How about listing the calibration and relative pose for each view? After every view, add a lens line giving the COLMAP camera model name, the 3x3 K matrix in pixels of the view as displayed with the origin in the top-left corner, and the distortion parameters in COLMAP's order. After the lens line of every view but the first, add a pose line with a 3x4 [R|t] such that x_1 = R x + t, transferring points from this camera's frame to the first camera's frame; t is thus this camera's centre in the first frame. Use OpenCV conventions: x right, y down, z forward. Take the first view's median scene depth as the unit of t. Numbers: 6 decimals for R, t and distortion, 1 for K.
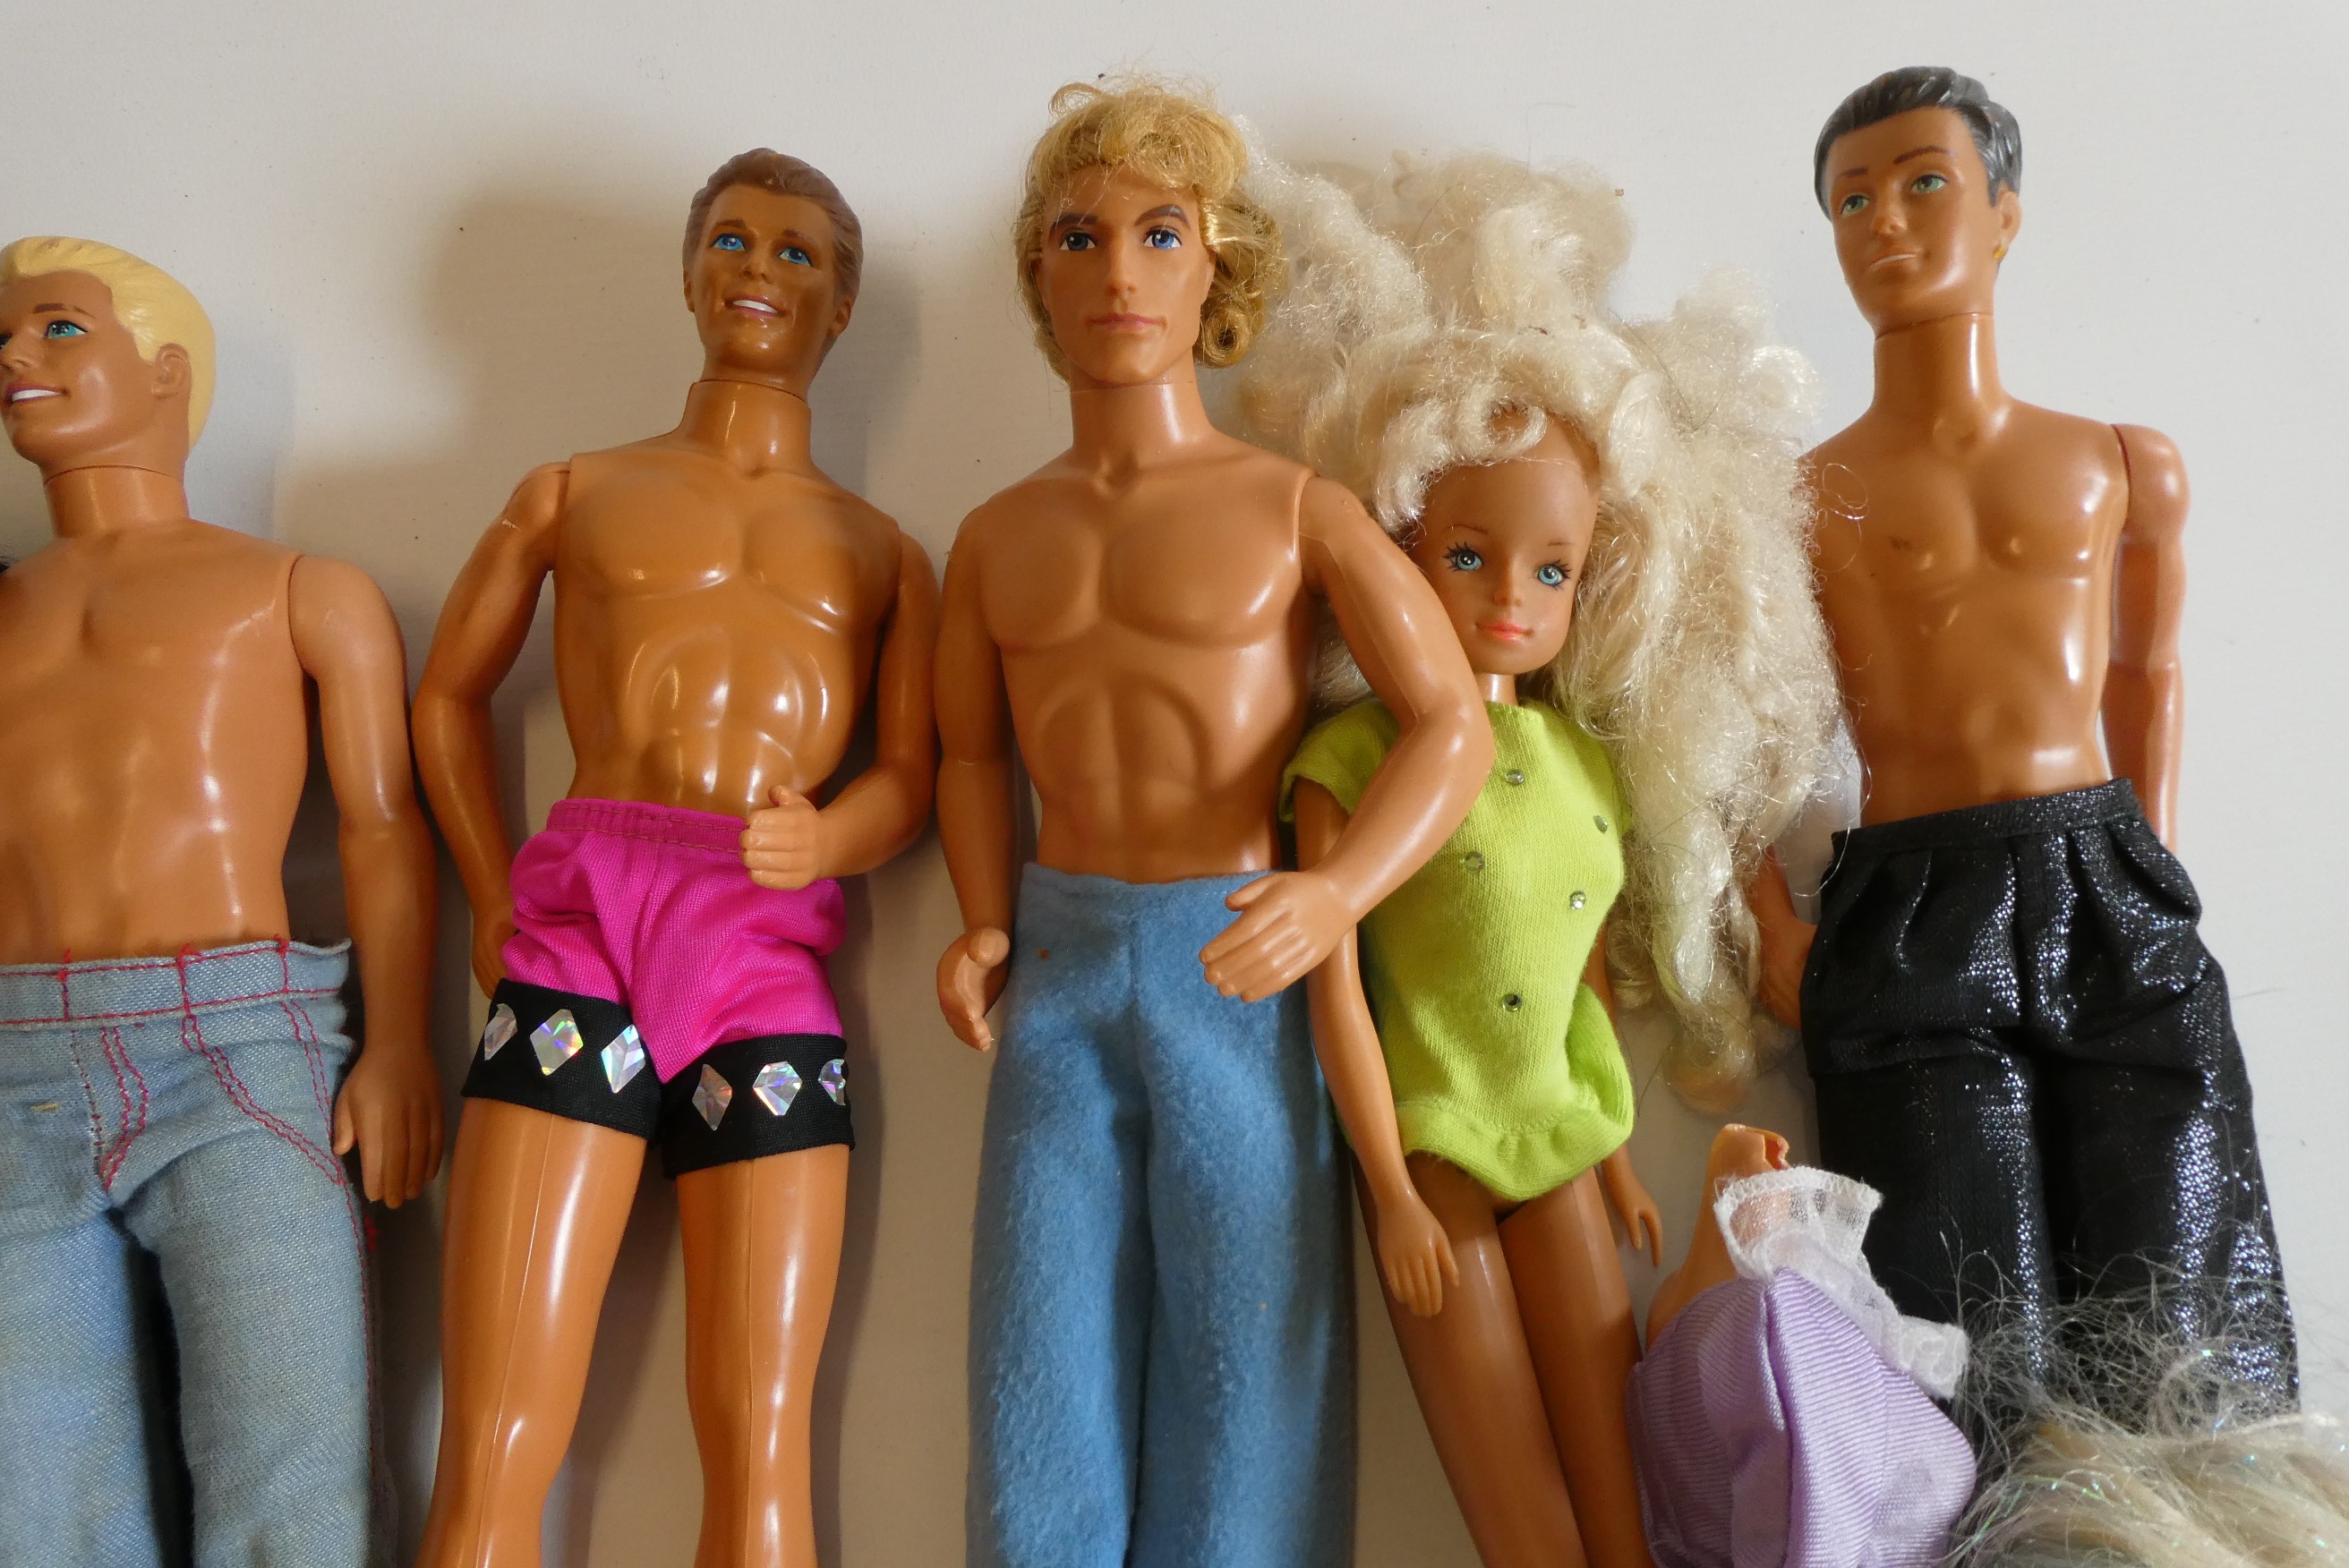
lens RADIAL K [[1717.4, 0, 1148.8], [0, 1717.4, 777.1], [0, 0, 1]] dist [0.022480, -0.022394]
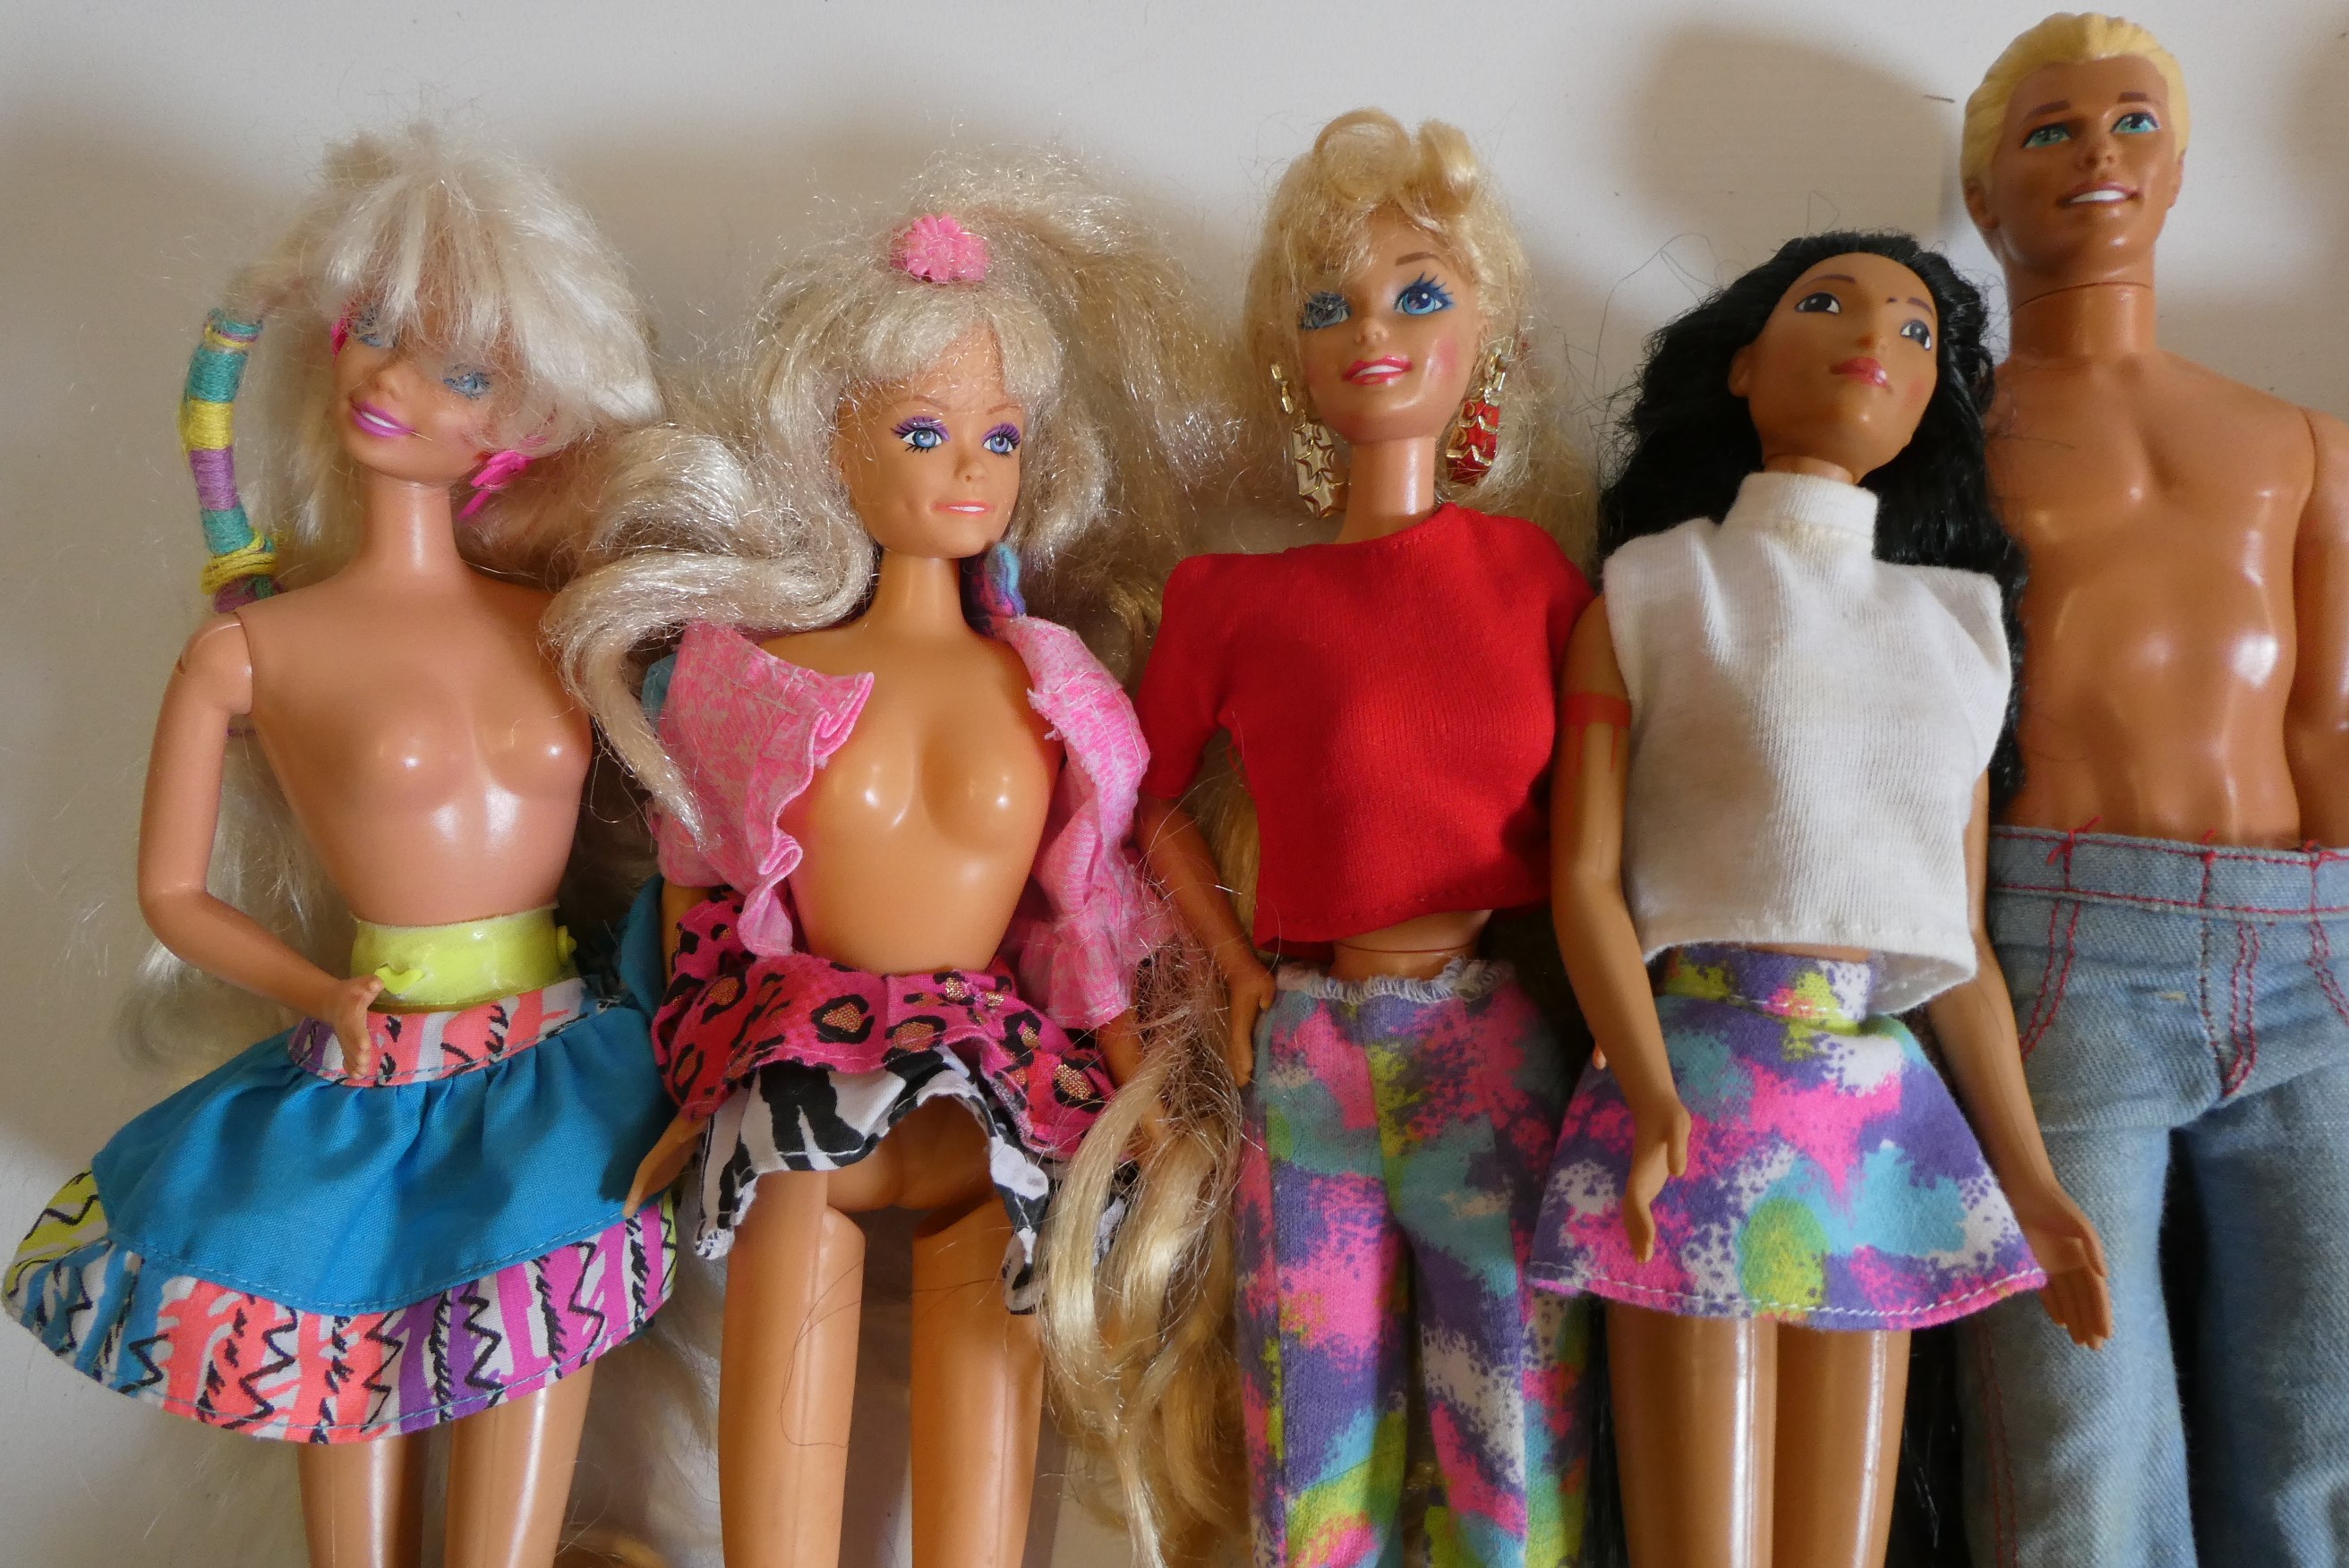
lens RADIAL K [[1717.4, 0, 1173.1], [0, 1717.4, 802.9], [0, 0, 1]] dist [0.022480, -0.022394]
pose [[0.974218, 0.156072, -0.162914, -1.015840], [-0.137216, 0.983091, 0.121258, 0.049905], [0.179085, -0.095777, 0.979161, 0.007926]]
